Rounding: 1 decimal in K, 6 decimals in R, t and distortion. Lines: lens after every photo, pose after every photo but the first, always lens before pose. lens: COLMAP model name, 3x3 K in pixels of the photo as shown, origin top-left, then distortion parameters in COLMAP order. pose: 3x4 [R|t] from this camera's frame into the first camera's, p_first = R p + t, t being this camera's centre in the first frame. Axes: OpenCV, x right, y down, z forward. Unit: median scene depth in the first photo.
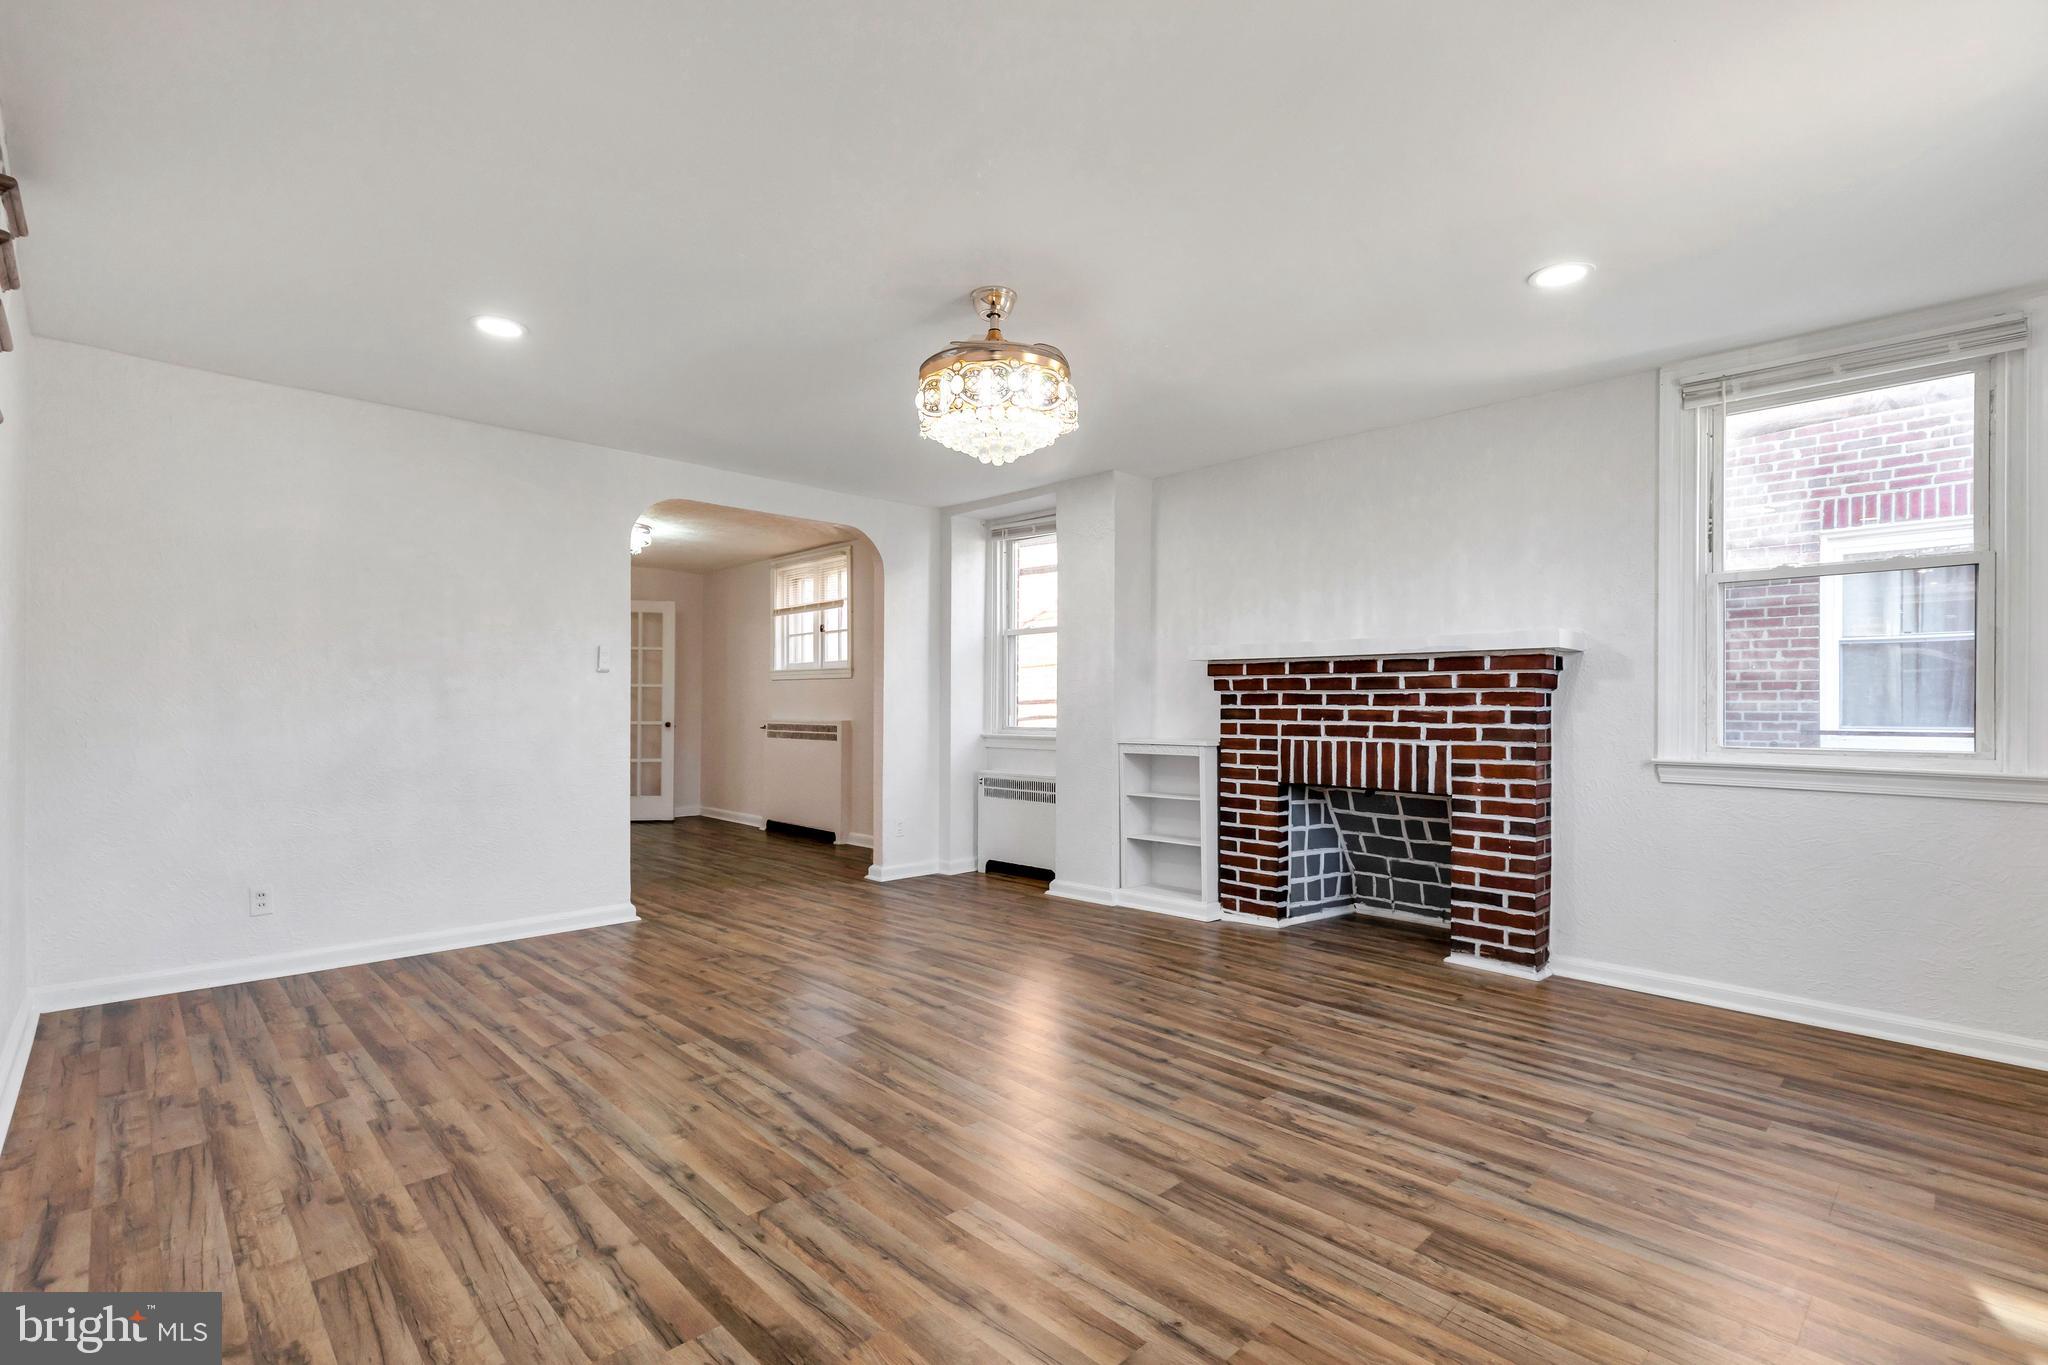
lens RADIAL K [[947.7, 0, 1037.2], [0, 947.7, 716.0], [0, 0, 1]] dist [0.004730, 0.000170]
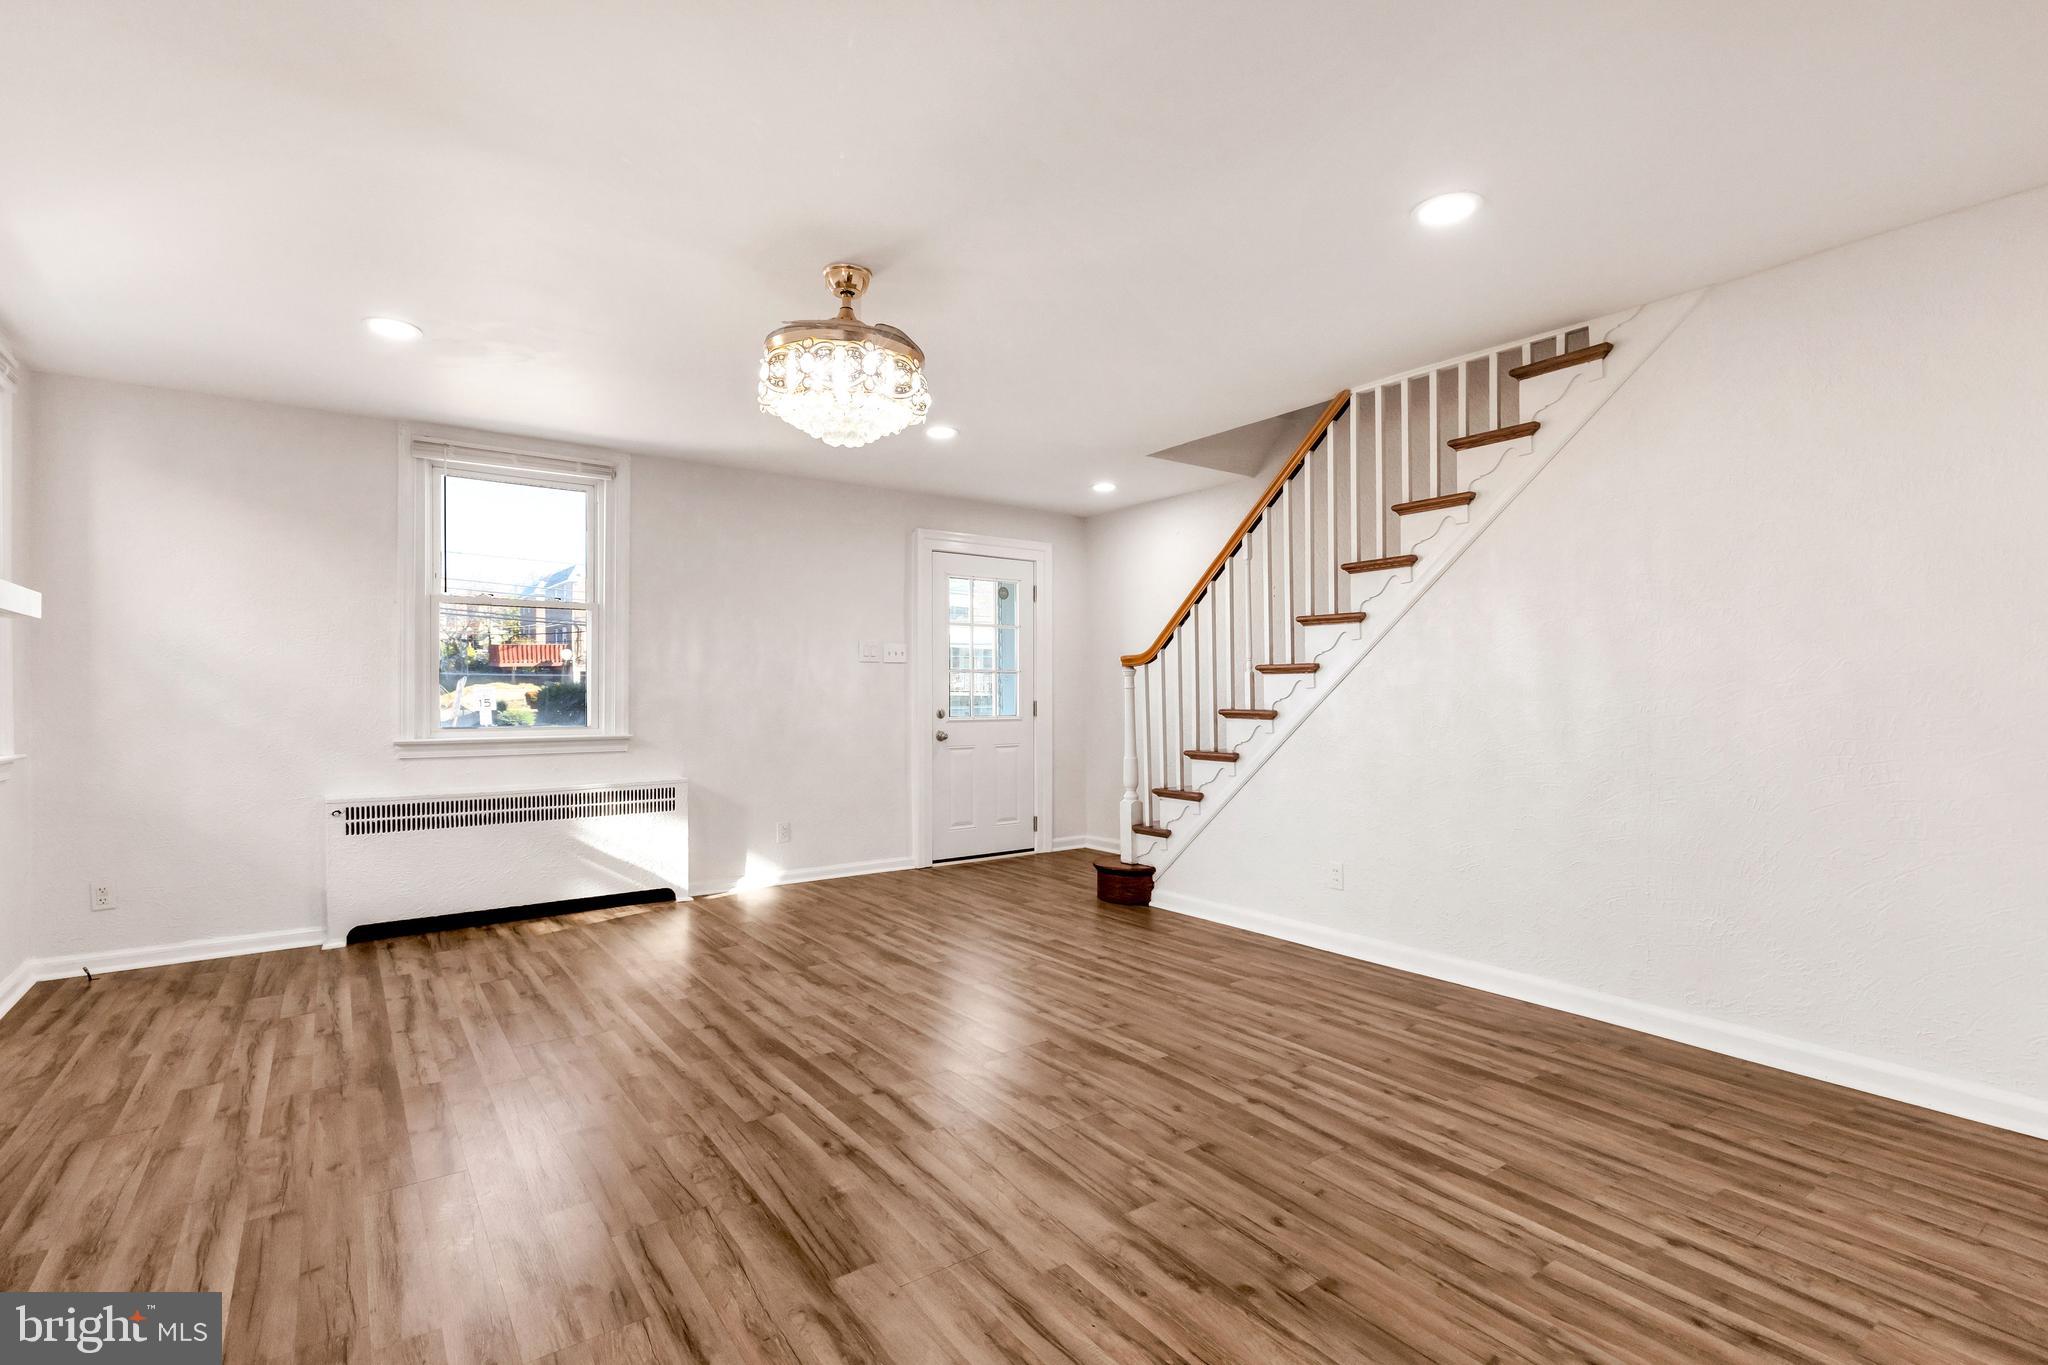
lens RADIAL K [[944.1, 0, 1020.7], [0, 944.1, 677.3], [0, 0, 1]] dist [0.002098, 0.000016]
pose [[-0.988063, 0.000378, 0.154053, -0.427541], [-0.001193, 0.999948, -0.010104, -0.030205], [-0.154048, -0.010167, -0.988011, 2.227753]]
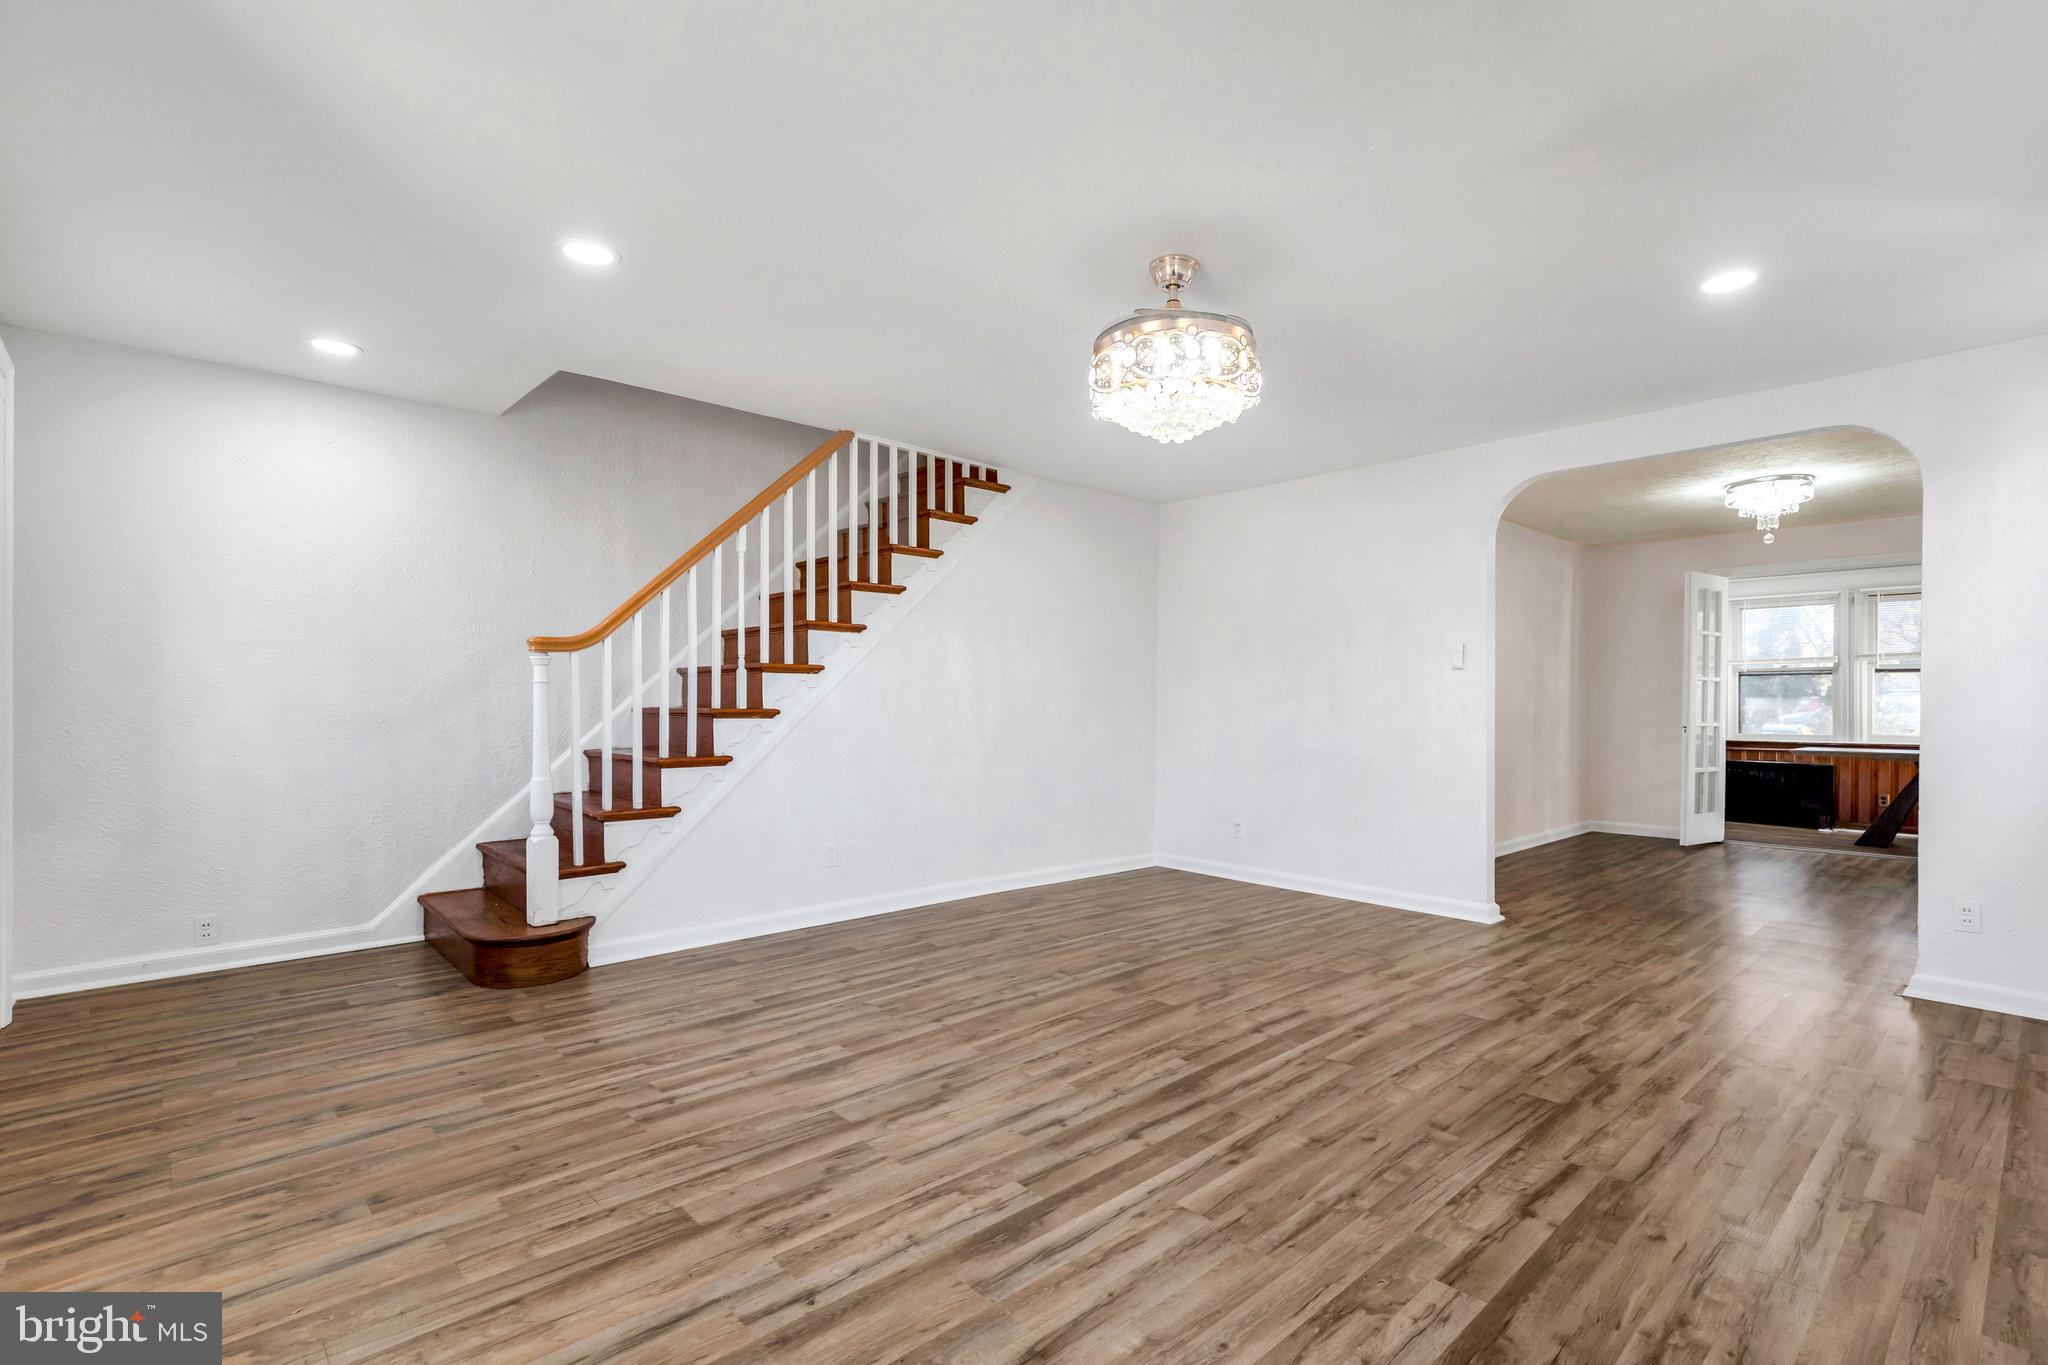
lens RADIAL K [[950.0, 0, 1024.0], [0, 950.0, 682.5], [0, 0, 1]] dist [0.005902, 0.001240]
pose [[-0.041923, -0.018659, -0.998947, 1.062112], [-0.014443, 0.999732, -0.018068, -0.012534], [0.999016, 0.013670, -0.042181, 1.030079]]
